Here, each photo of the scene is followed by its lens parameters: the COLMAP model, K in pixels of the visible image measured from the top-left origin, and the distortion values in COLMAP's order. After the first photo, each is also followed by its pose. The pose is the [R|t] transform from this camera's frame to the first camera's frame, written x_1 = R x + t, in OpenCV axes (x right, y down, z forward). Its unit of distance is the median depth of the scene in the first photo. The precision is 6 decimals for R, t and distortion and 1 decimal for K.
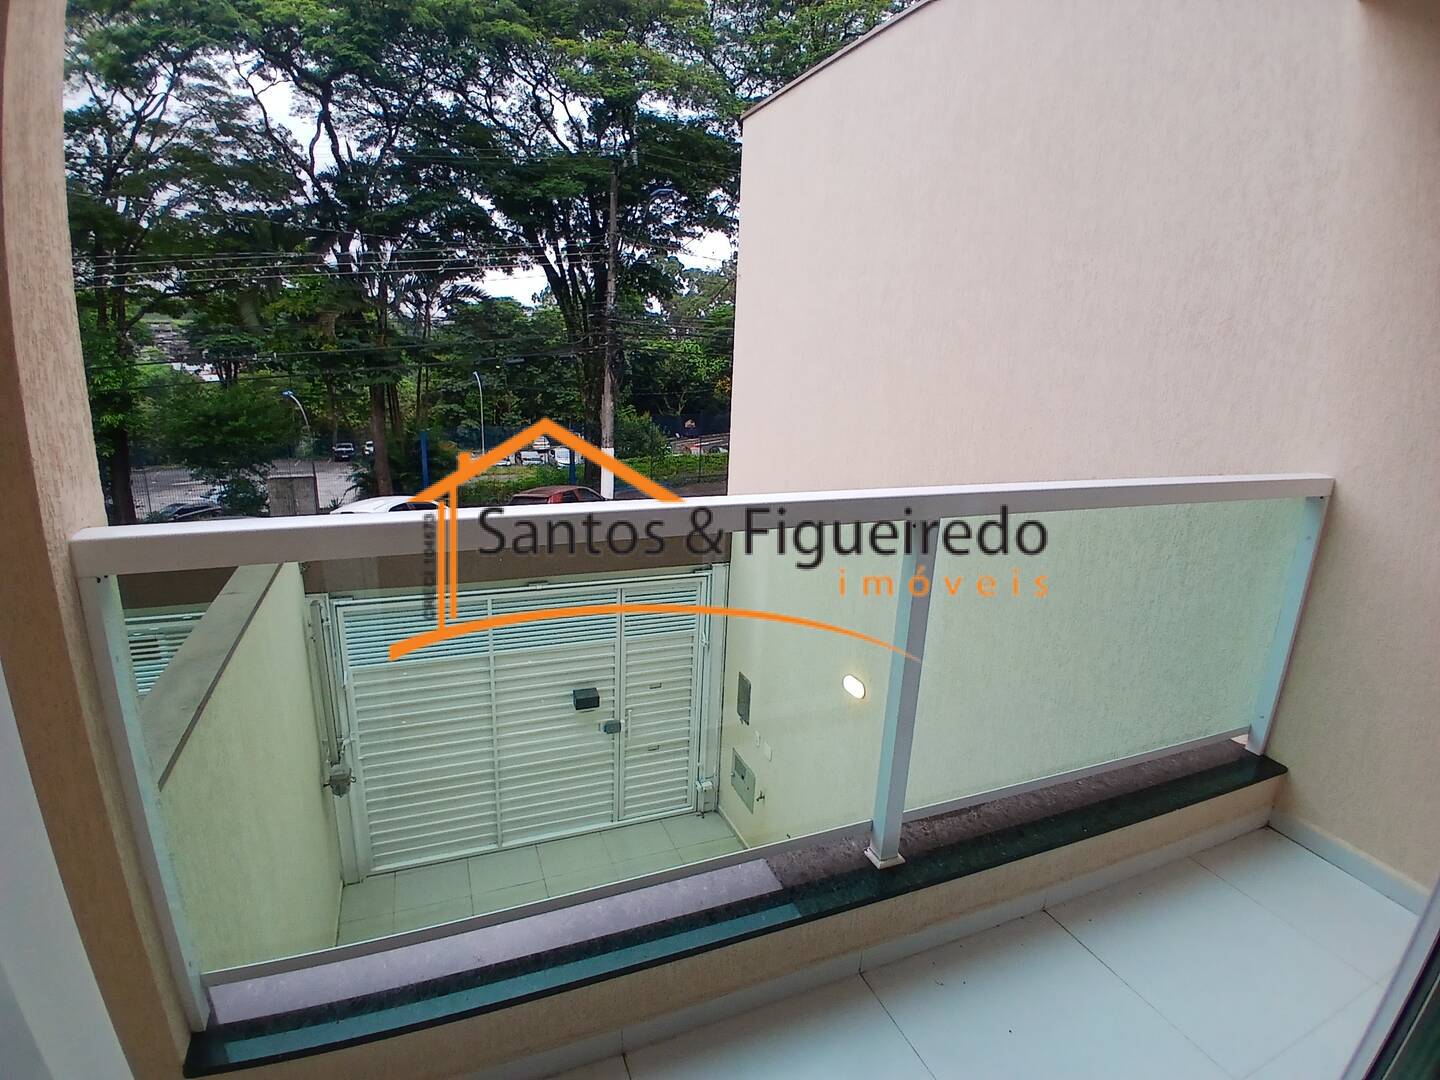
lens RADIAL K [[718.5, 0, 702.6], [0, 718.5, 540.4], [0, 0, 1]] dist [-0.032724, -0.000750]
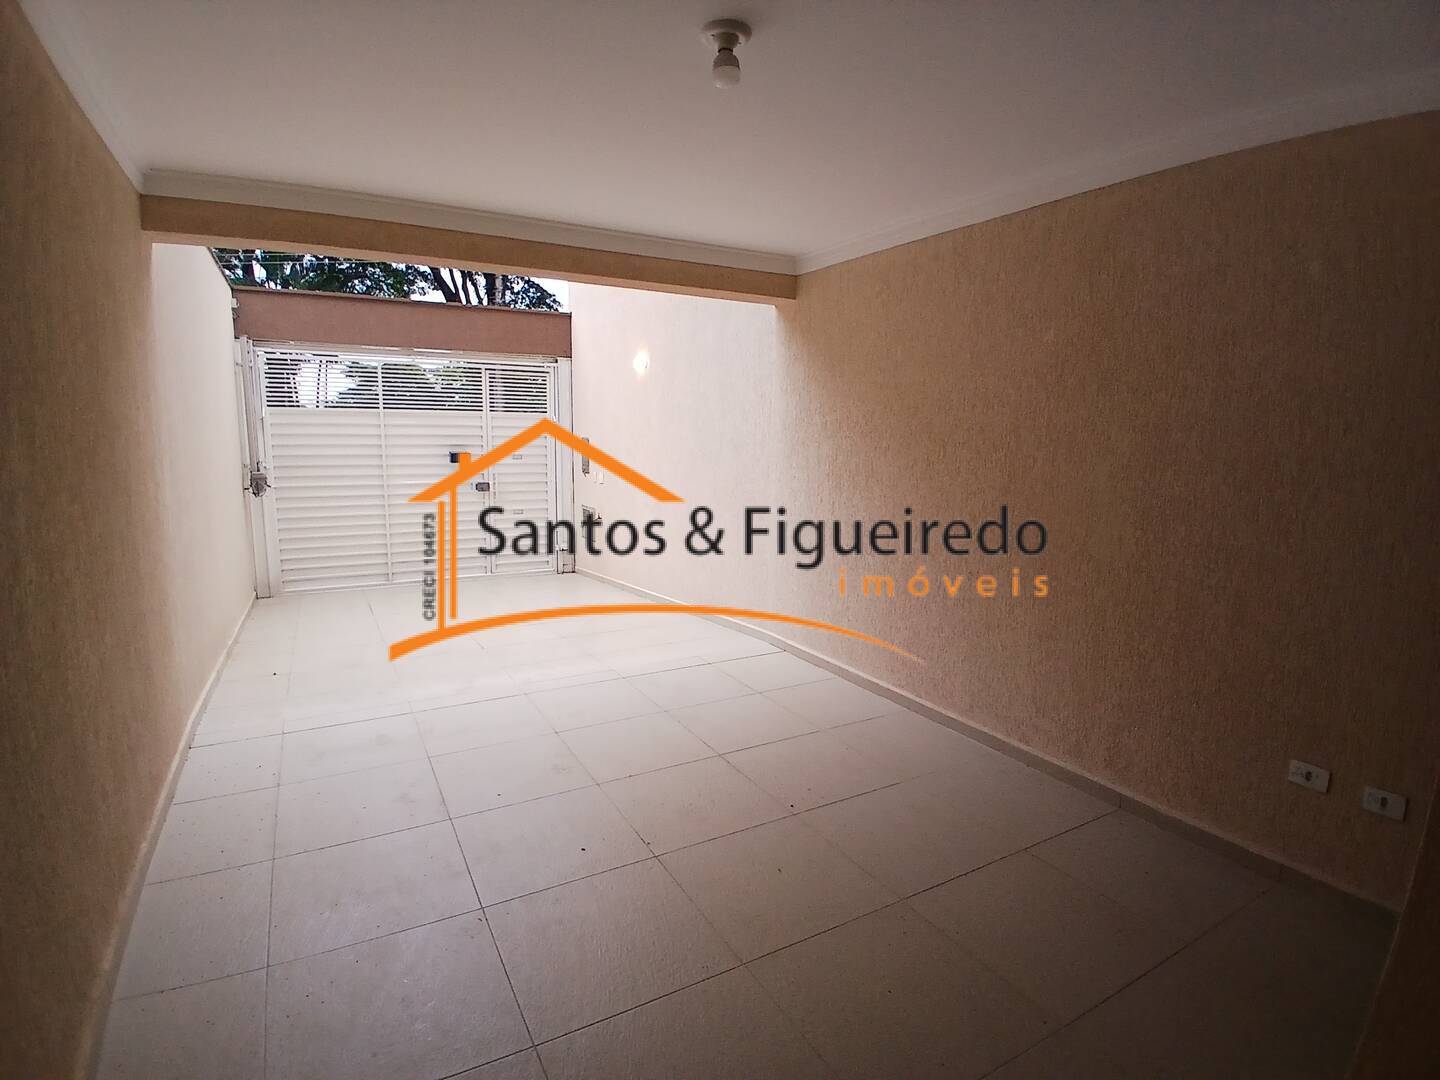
lens RADIAL K [[718.5, 0, 702.6], [0, 718.5, 540.4], [0, 0, 1]] dist [-0.032724, -0.000750]
pose [[0.991659, -0.048120, 0.119566, 0.101451], [0.061222, 0.992215, -0.108448, 0.508160], [-0.113417, 0.114863, 0.986886, -0.274217]]
